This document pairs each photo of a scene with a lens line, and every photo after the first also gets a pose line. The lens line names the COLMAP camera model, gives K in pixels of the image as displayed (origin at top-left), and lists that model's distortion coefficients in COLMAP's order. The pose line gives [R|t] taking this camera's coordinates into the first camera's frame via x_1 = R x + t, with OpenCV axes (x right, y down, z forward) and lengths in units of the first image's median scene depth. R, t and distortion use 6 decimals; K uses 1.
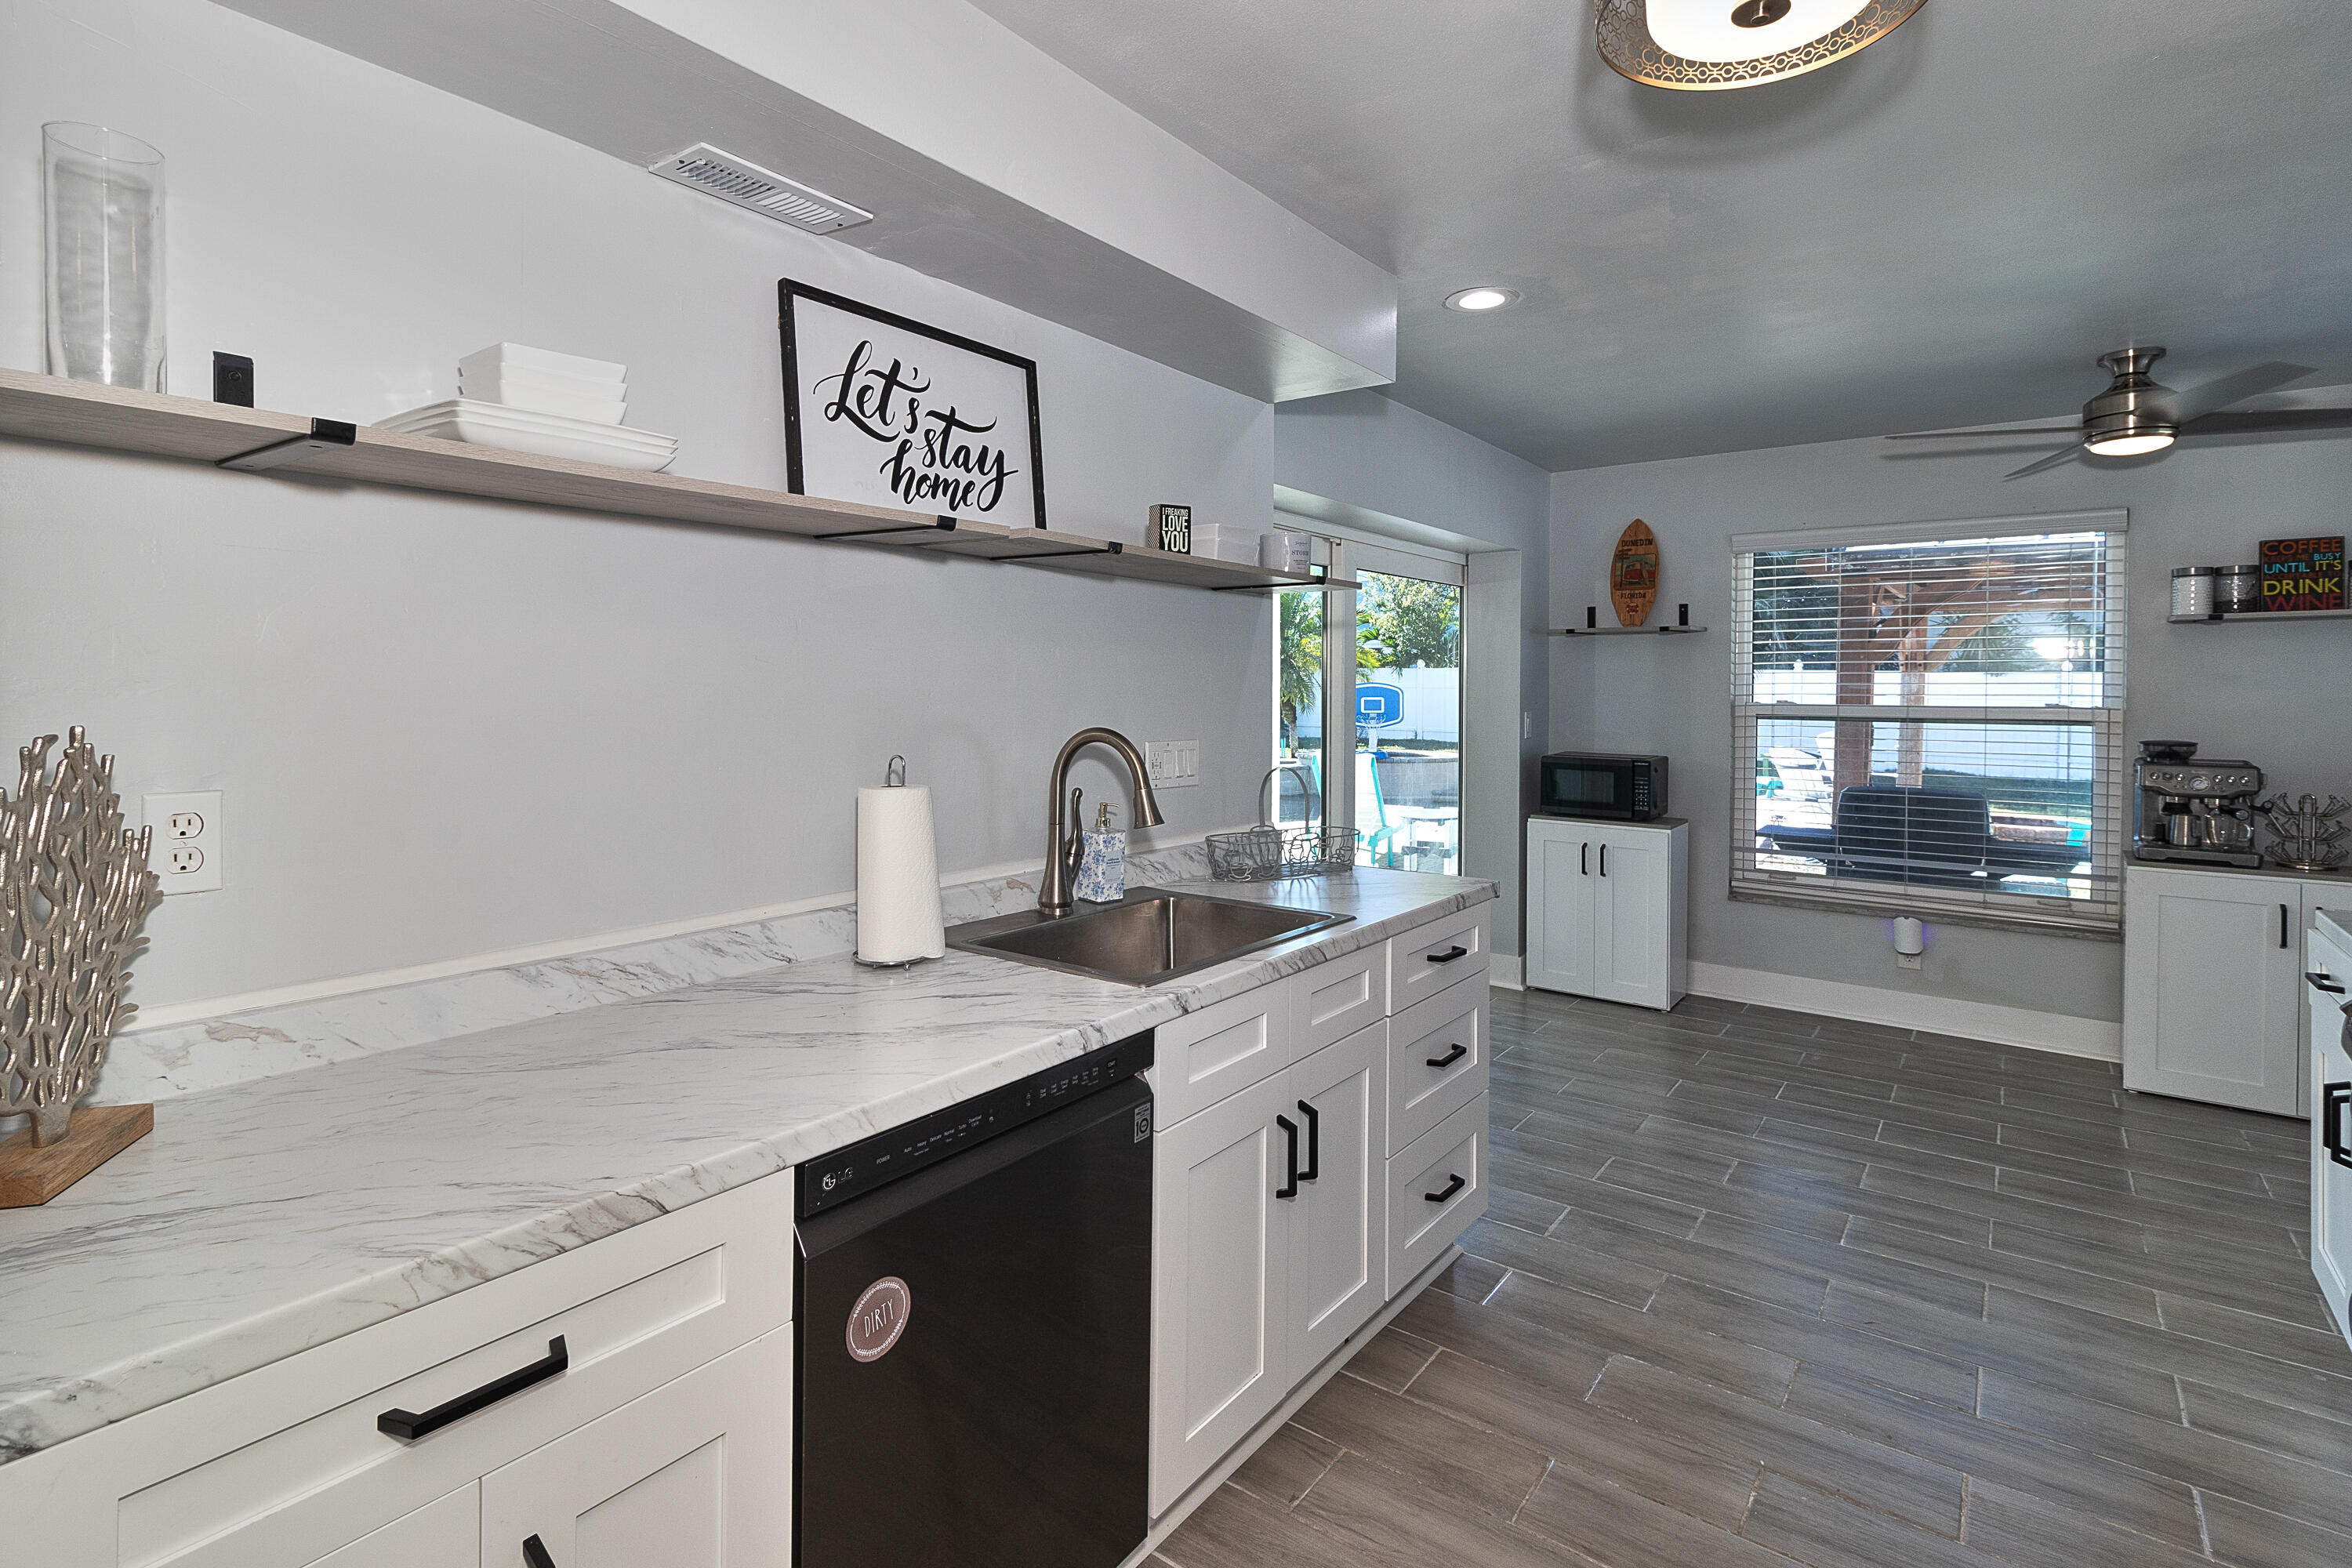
lens RADIAL K [[1128.7, 0, 1175.4], [0, 1128.7, 701.9], [0, 0, 1]] dist [-0.001033, 0.000209]
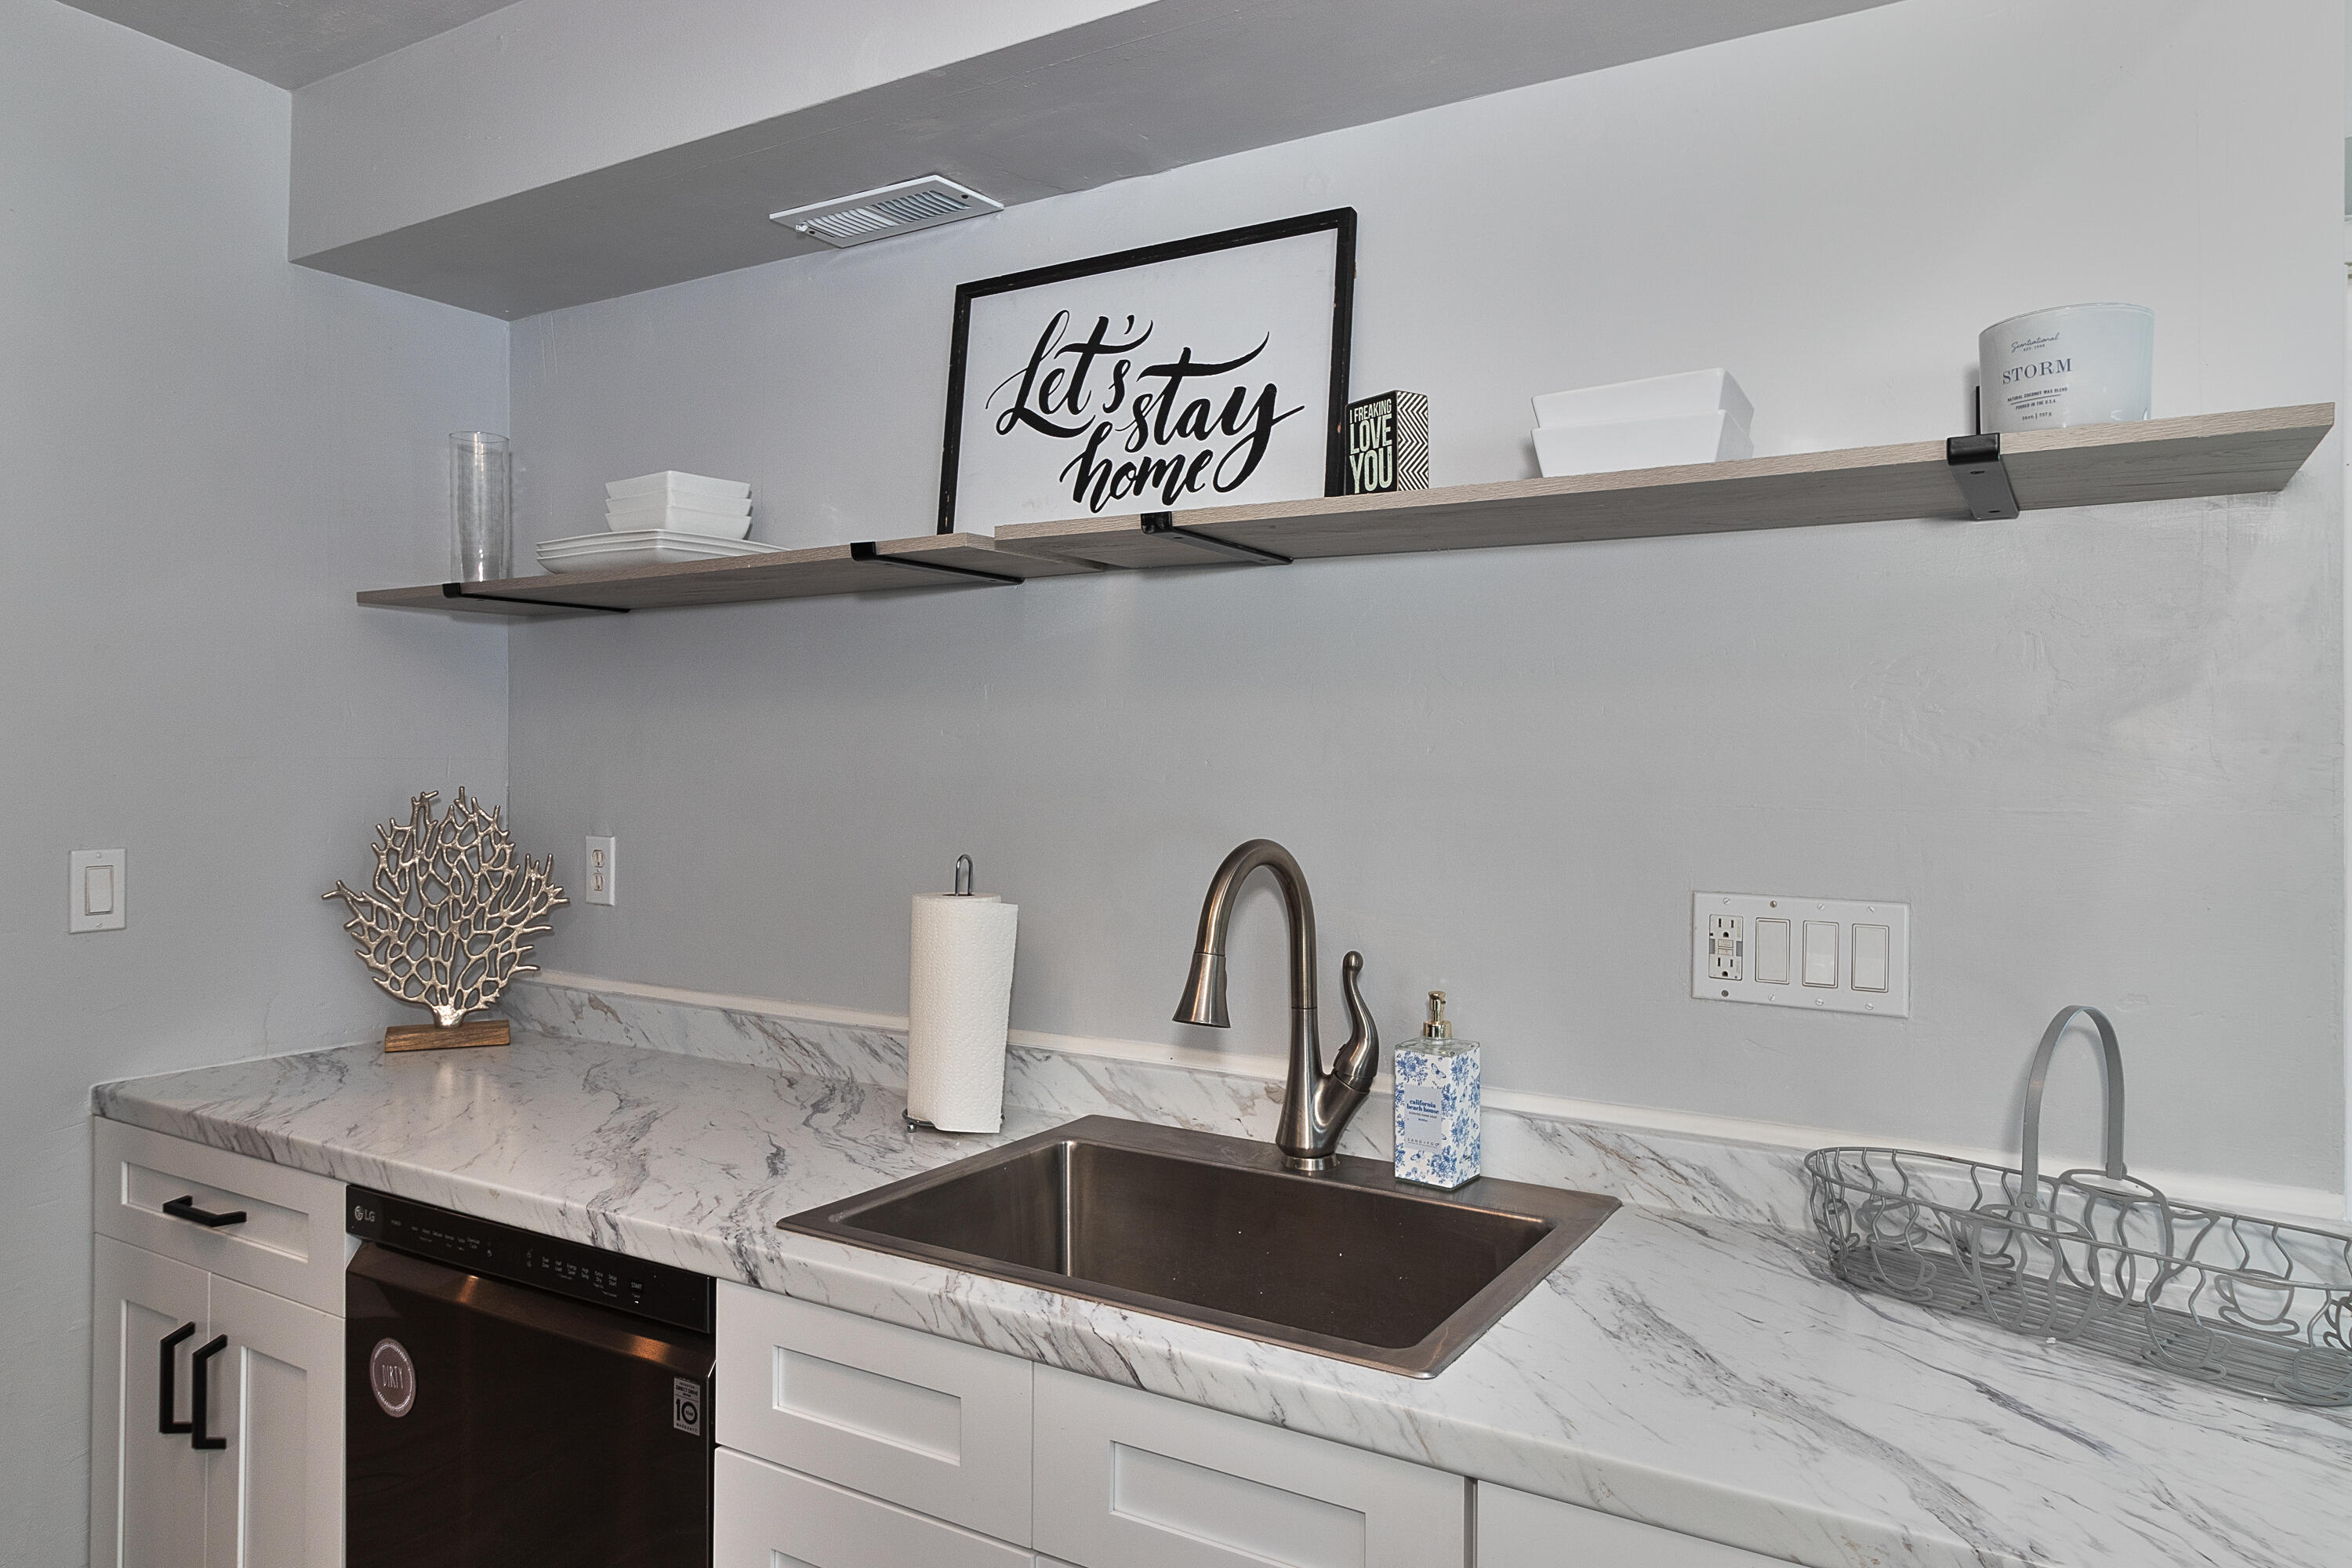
lens RADIAL K [[1499.6, 0, 1180.1], [0, 1499.6, 768.1], [0, 0, 1]] dist [0.001759, 0.000193]
pose [[0.108049, -0.004310, -0.994136, 0.711360], [-0.021245, 0.999752, -0.006643, -0.007247], [0.993919, 0.021838, 0.107930, 0.943270]]
